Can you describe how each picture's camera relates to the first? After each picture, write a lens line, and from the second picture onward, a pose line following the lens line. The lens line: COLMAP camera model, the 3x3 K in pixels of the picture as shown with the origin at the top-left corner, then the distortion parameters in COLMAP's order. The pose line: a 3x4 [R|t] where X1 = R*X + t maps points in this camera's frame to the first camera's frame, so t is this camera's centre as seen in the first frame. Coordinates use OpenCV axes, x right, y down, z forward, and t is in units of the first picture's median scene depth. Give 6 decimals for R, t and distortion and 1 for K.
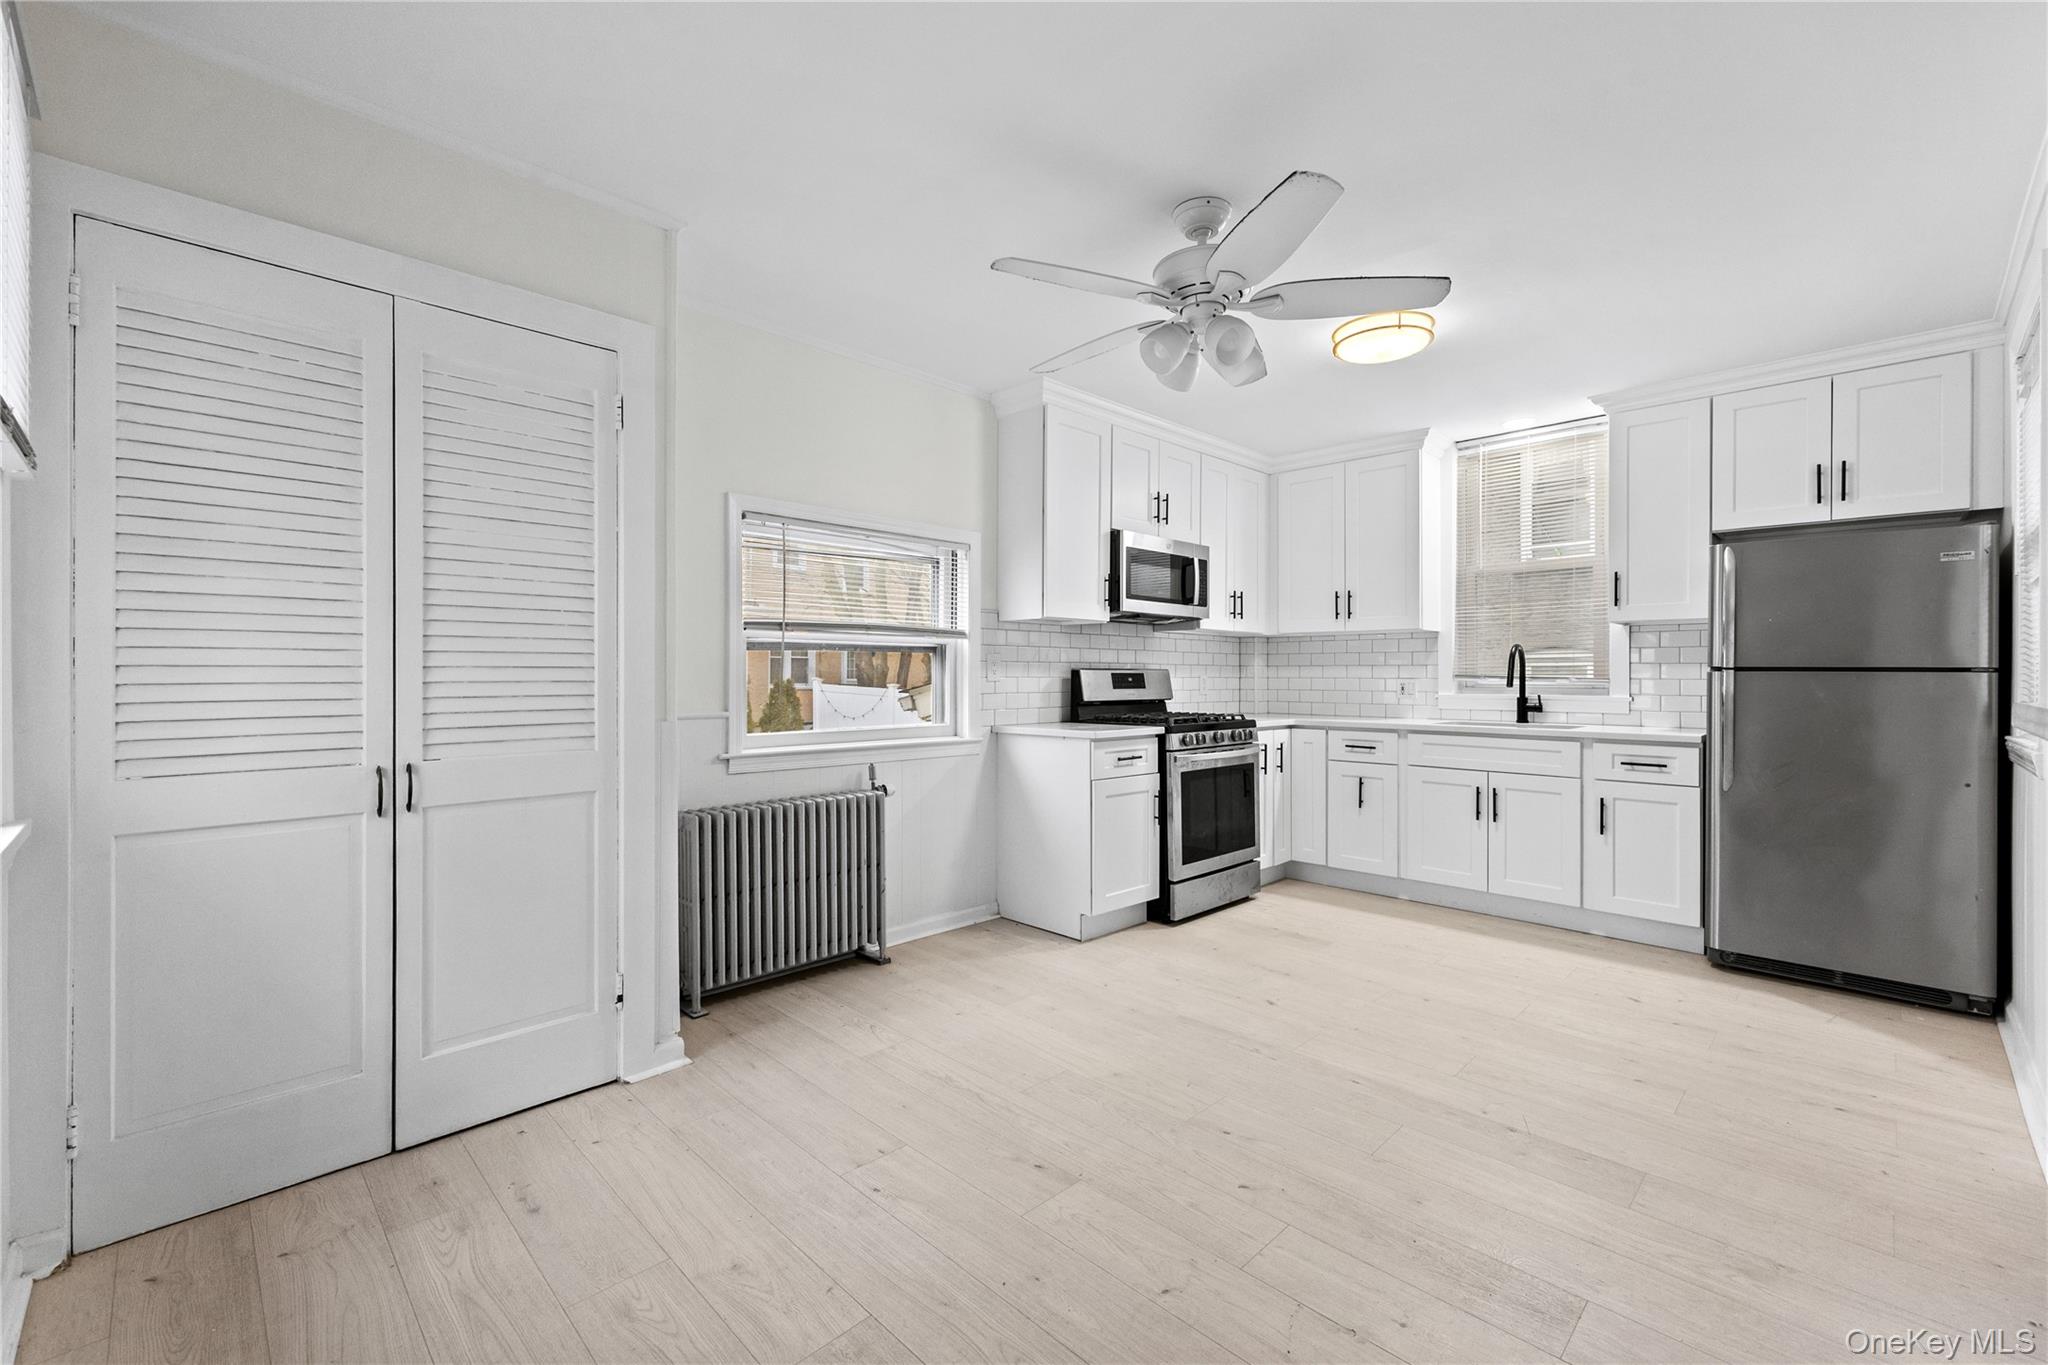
lens RADIAL K [[843.1, 0, 1027.8], [0, 843.1, 686.3], [0, 0, 1]] dist [-0.000769, 0.000178]
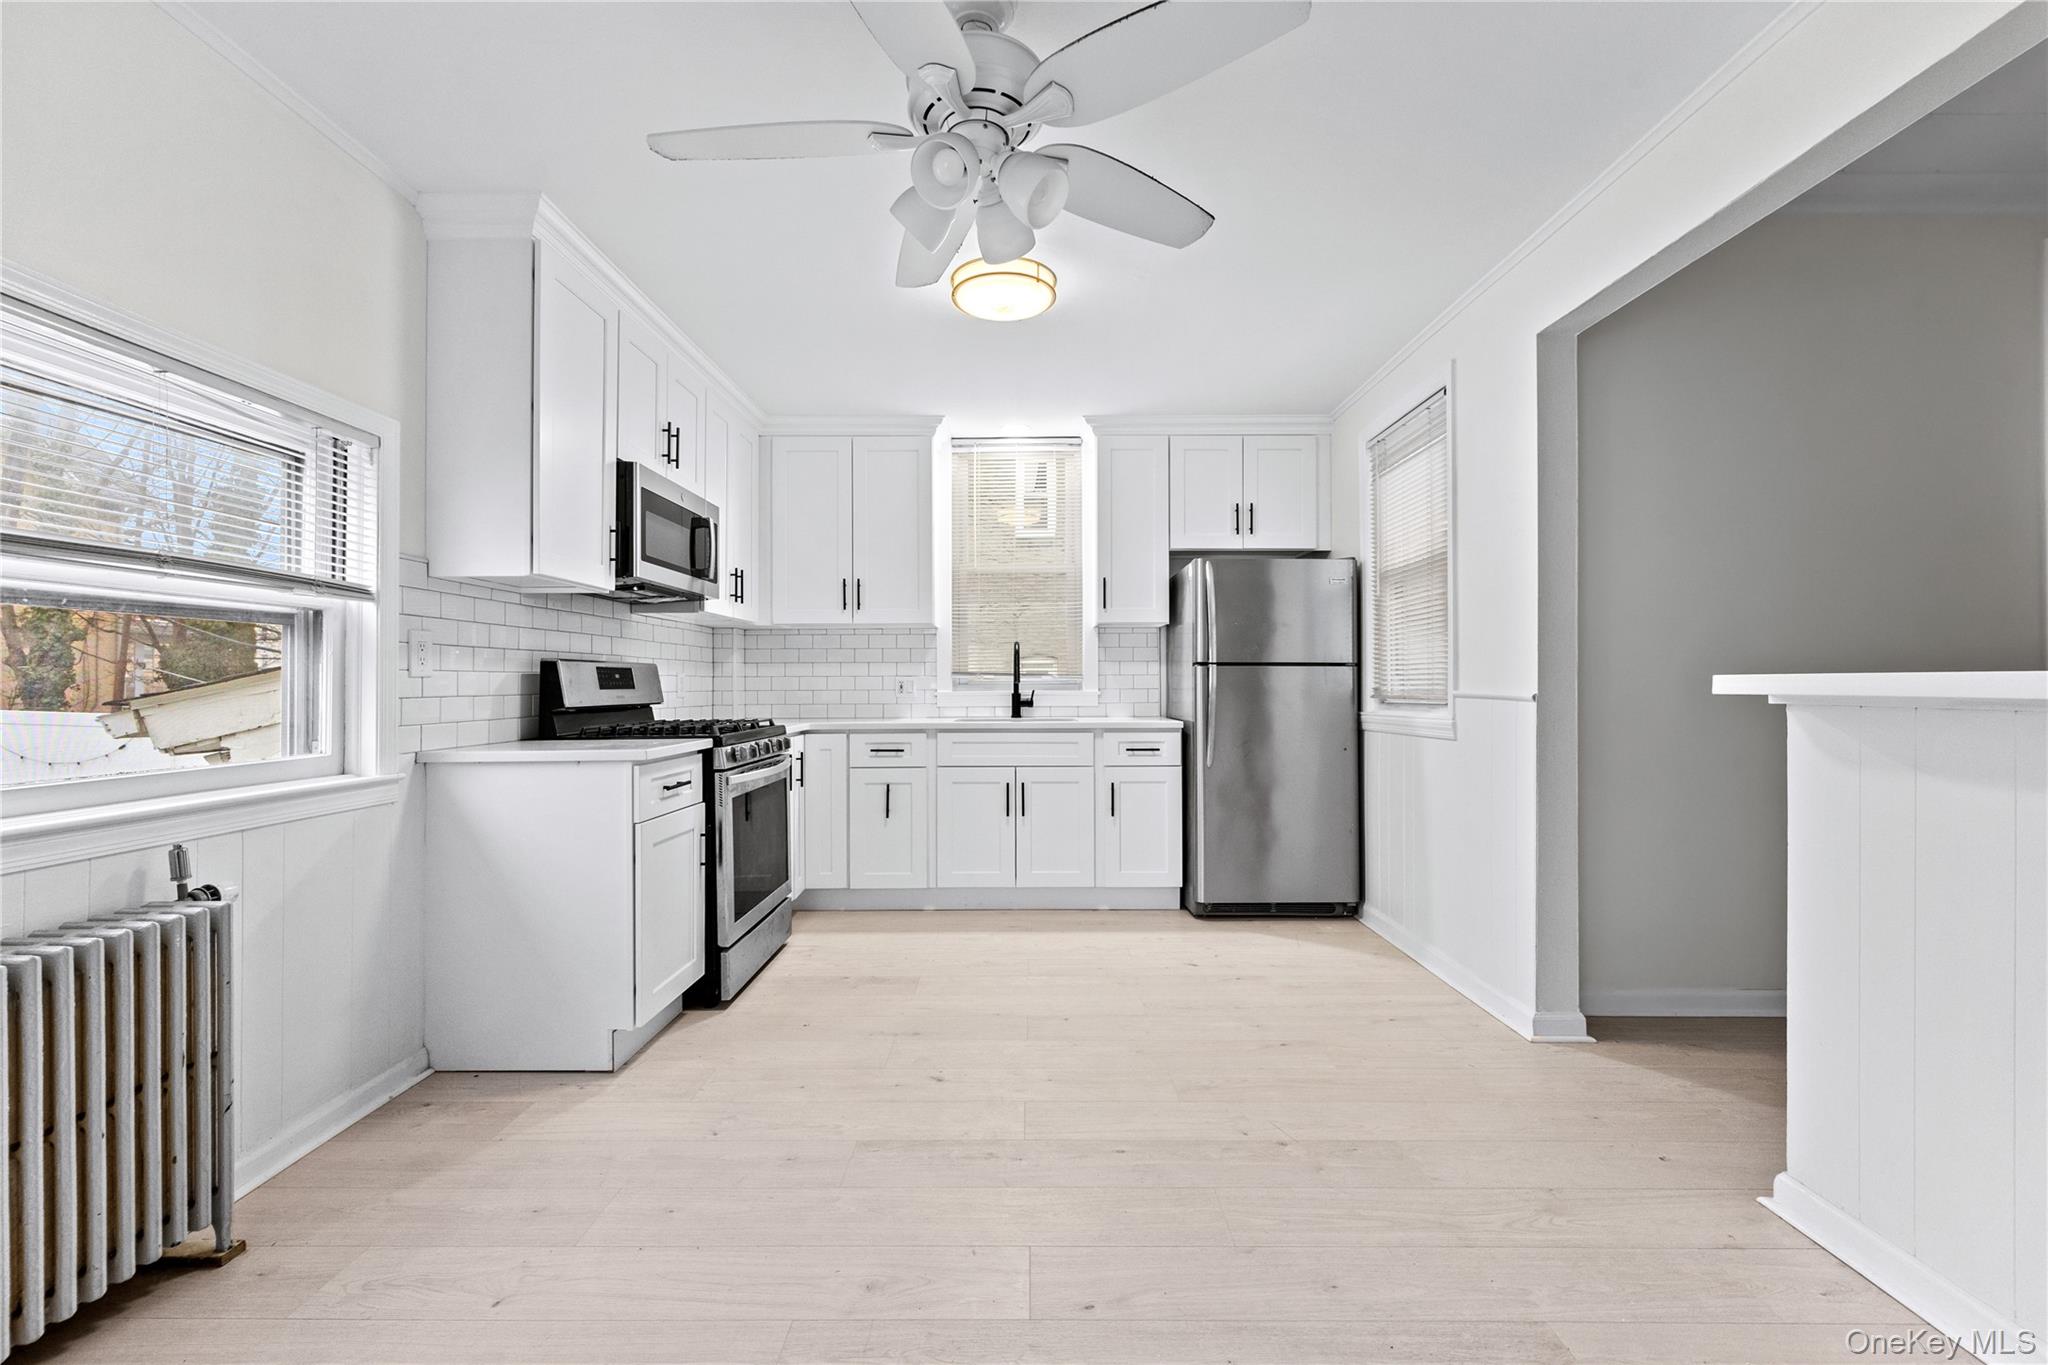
lens RADIAL K [[841.3, 0, 1012.1], [0, 841.3, 679.4], [0, 0, 1]] dist [0.001609, 0.000243]
pose [[0.715268, -0.002412, 0.698846, -0.159011], [0.015071, 0.999815, -0.011974, 0.009339], [-0.698688, 0.019097, 0.715171, 0.288081]]
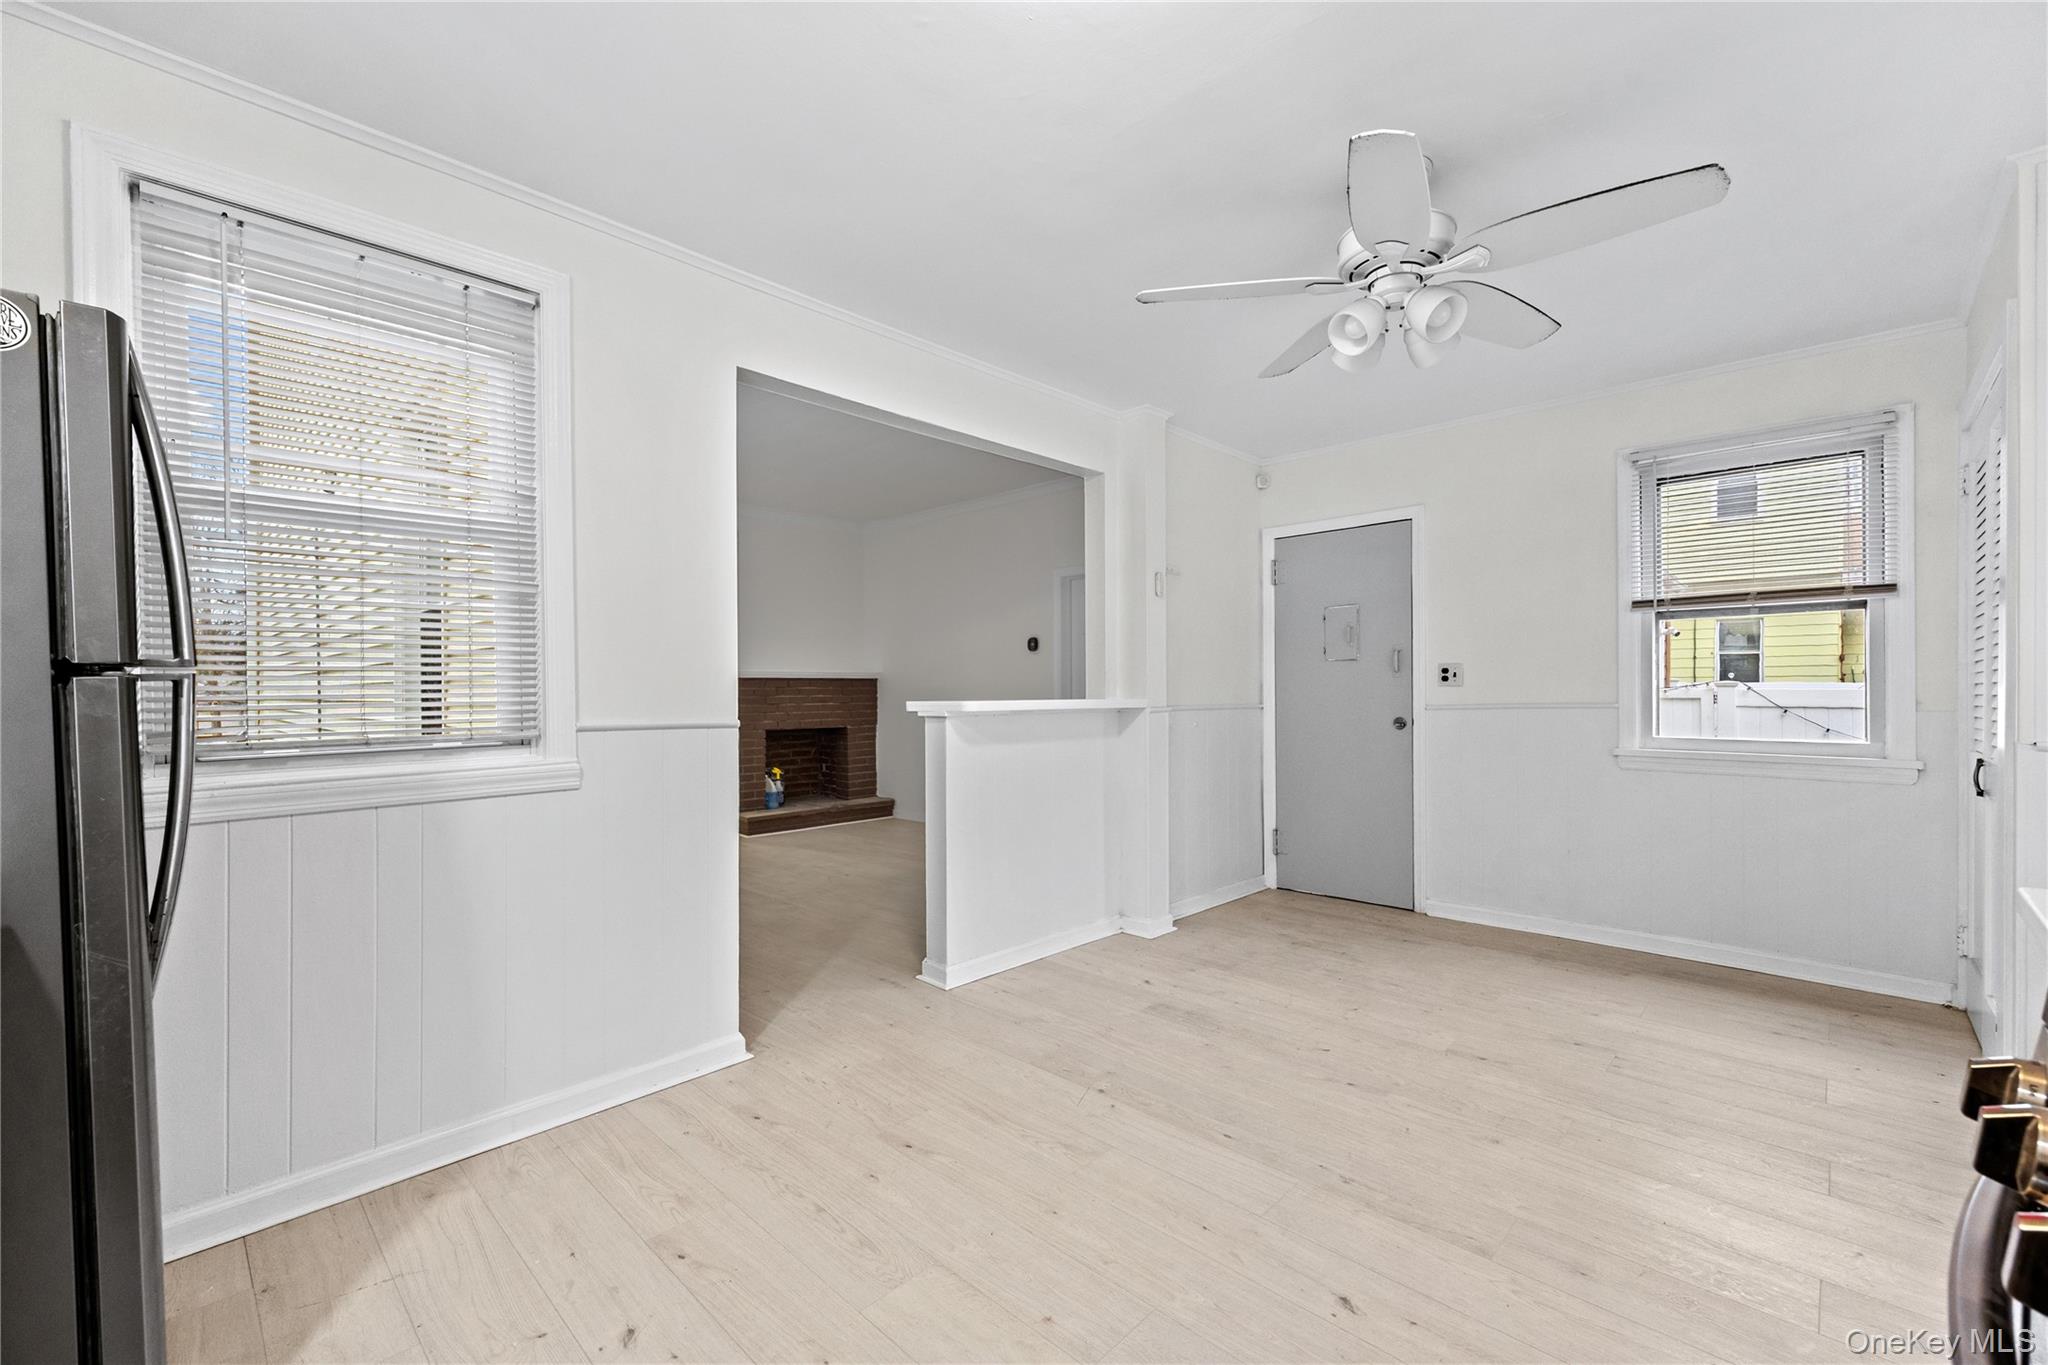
lens RADIAL K [[843.1, 0, 1027.8], [0, 843.1, 686.3], [0, 0, 1]] dist [-0.000769, 0.000178]
pose [[-0.999716, 0.000545, -0.023806, 0.378315], [0.000309, 0.999951, 0.009904, -0.014323], [0.023810, 0.009894, -0.999668, 1.148745]]
